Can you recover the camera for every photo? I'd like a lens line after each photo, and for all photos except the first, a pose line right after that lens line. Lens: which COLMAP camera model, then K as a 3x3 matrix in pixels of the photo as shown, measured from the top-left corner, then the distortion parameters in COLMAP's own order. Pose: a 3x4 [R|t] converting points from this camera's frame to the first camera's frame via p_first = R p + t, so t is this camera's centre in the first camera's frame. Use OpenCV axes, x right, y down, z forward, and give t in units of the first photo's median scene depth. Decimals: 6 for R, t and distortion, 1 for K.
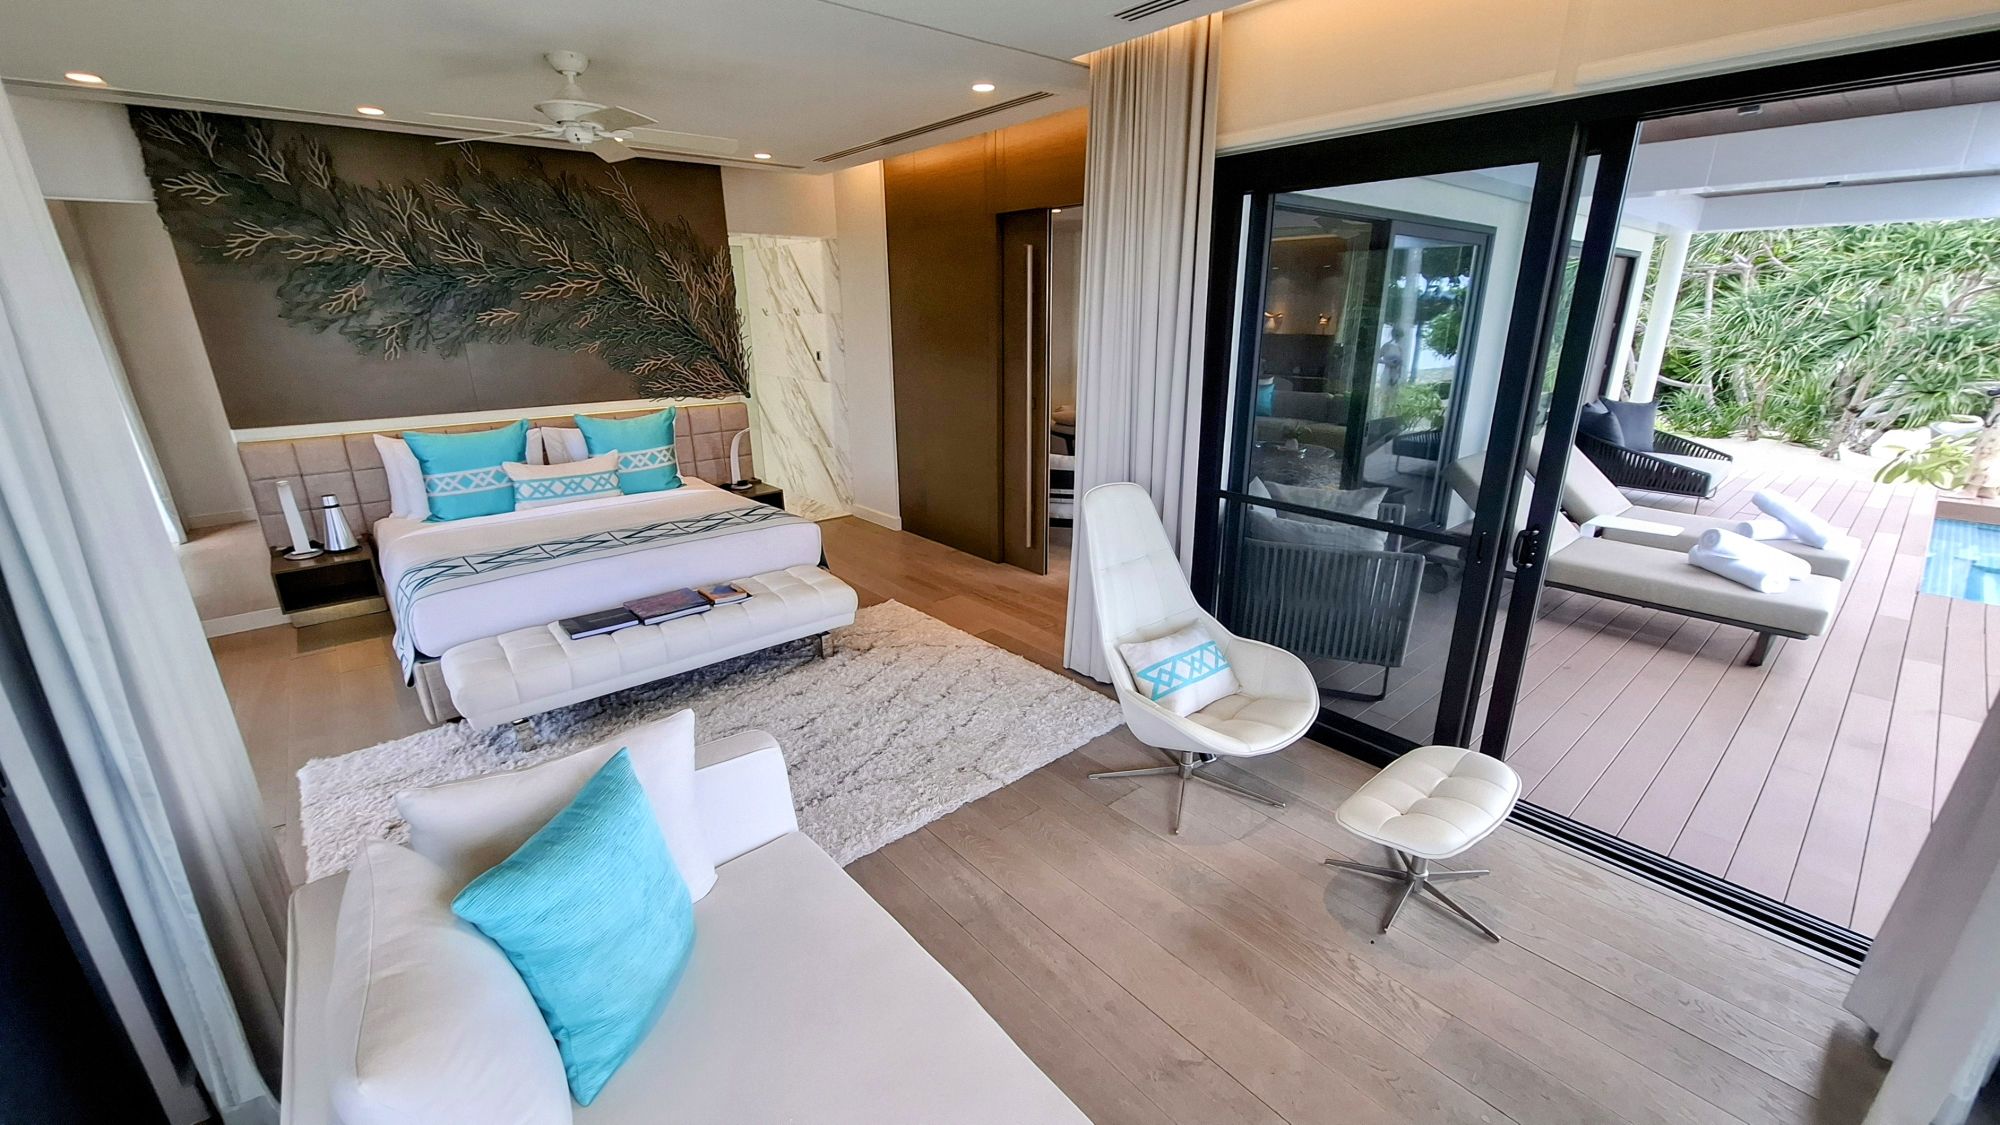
lens RADIAL K [[785.5, 0, 1004.0], [0, 785.5, 561.0], [0, 0, 1]] dist [-0.002448, -0.000122]
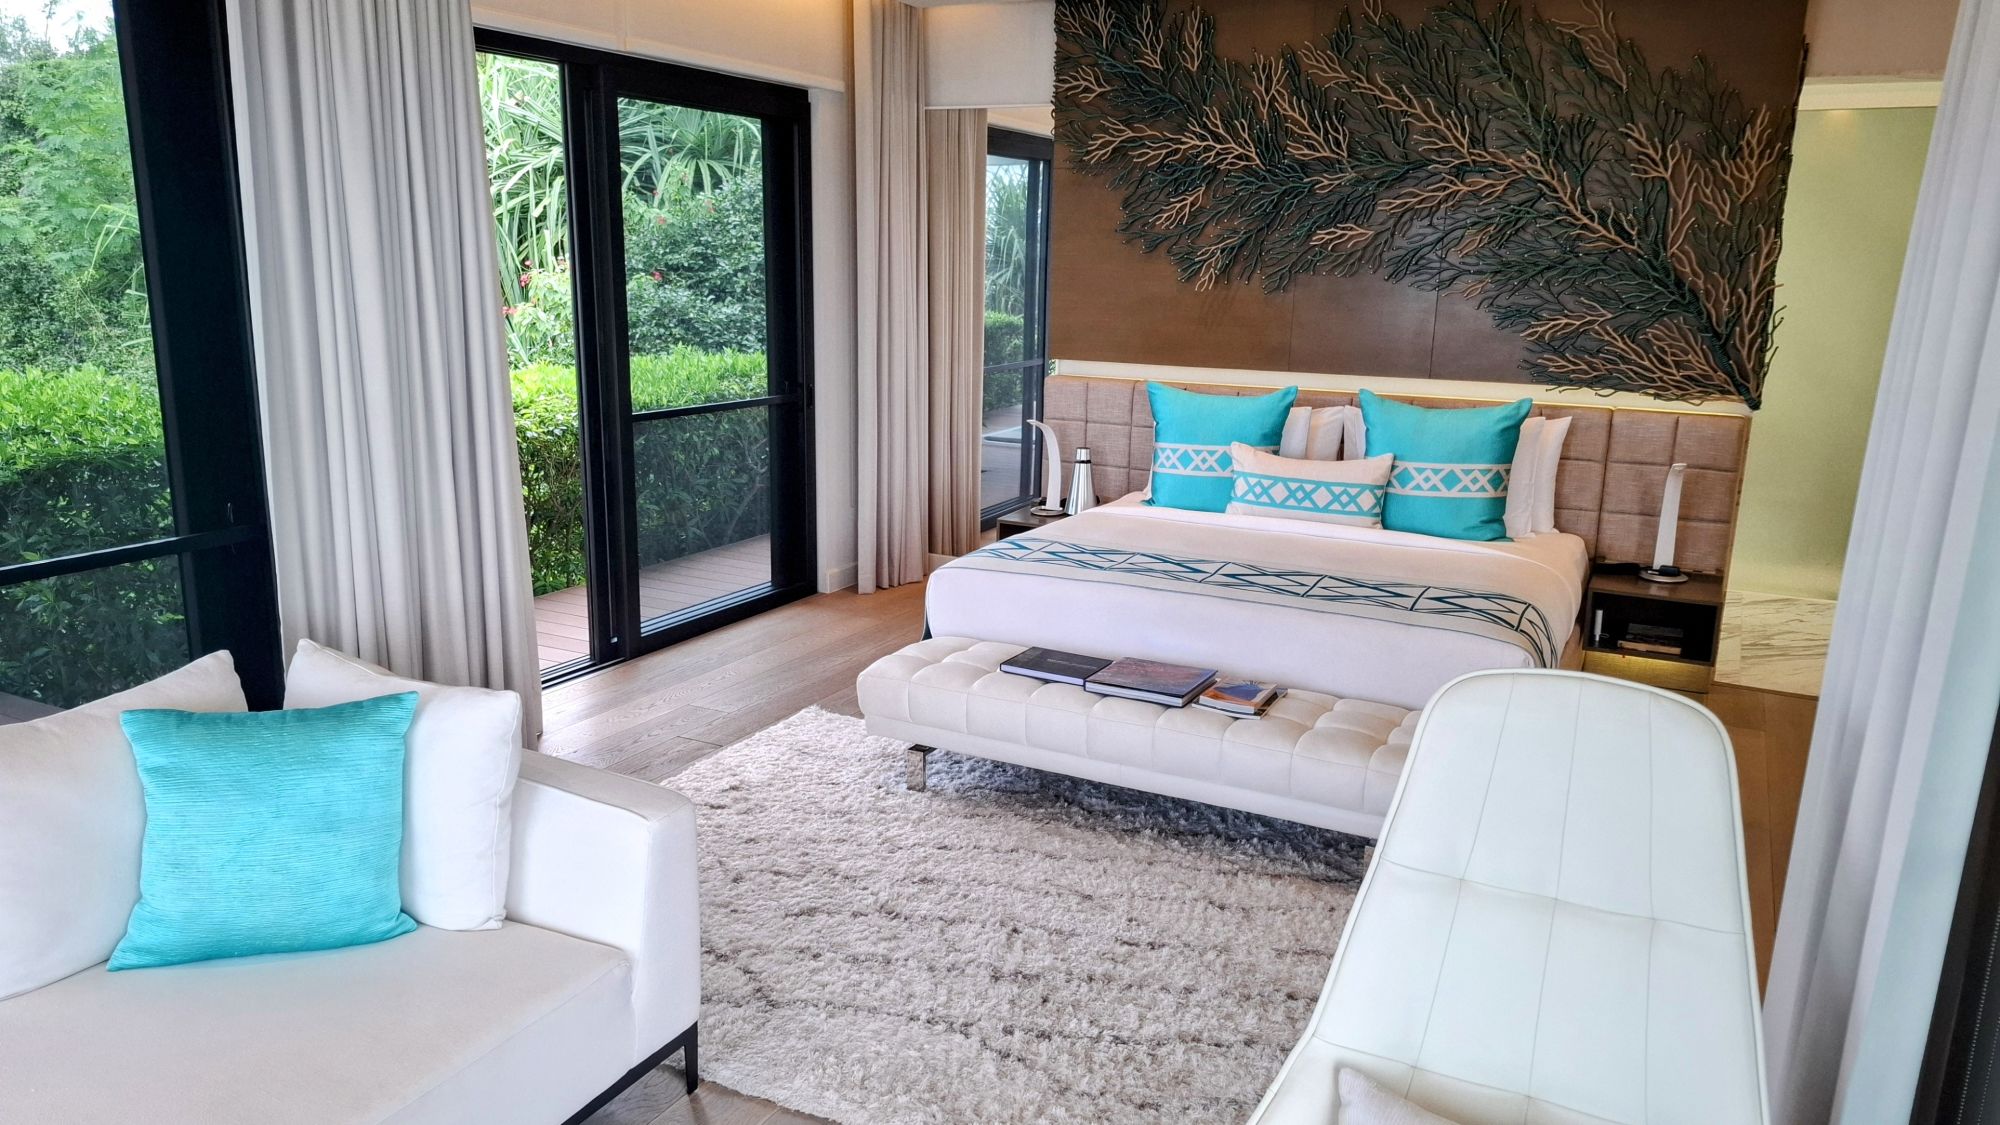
lens RADIAL K [[1382.2, 0, 995.9], [0, 1382.2, 568.7], [0, 0, 1]] dist [0.079414, -0.002250]
pose [[0.389505, 0.227022, -0.892607, 0.389767], [-0.303222, 0.946726, 0.108470, -0.087449], [0.869679, 0.228408, 0.437593, 0.303538]]
